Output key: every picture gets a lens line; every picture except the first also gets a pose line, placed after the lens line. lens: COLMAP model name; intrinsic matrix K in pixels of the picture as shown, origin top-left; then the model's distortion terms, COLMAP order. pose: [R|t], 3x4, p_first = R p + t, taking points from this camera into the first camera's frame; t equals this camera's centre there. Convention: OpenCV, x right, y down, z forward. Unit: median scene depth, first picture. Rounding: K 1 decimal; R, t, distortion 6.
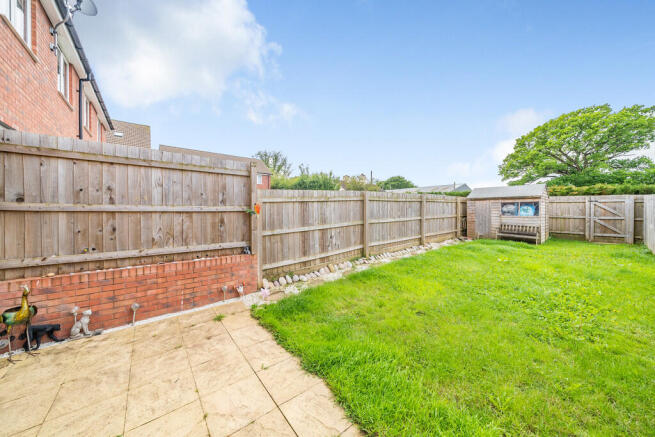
lens RADIAL K [[226.1, 0, 327.5], [0, 226.1, 218.5], [0, 0, 1]] dist [-0.005781, 0.000221]
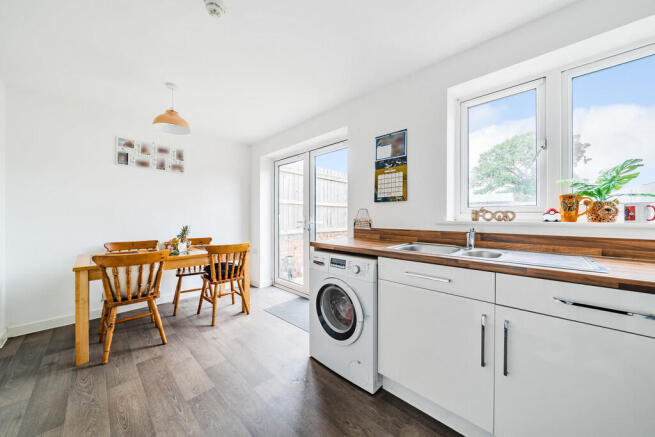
lens RADIAL K [[226.1, 0, 327.5], [0, 226.1, 218.5], [0, 0, 1]] dist [-0.005781, 0.000221]
pose [[0.992426, 0.001975, 0.122826, -0.120763], [0.000935, 0.999720, -0.023627, 0.012911], [-0.122838, 0.023563, 0.992147, -0.081447]]
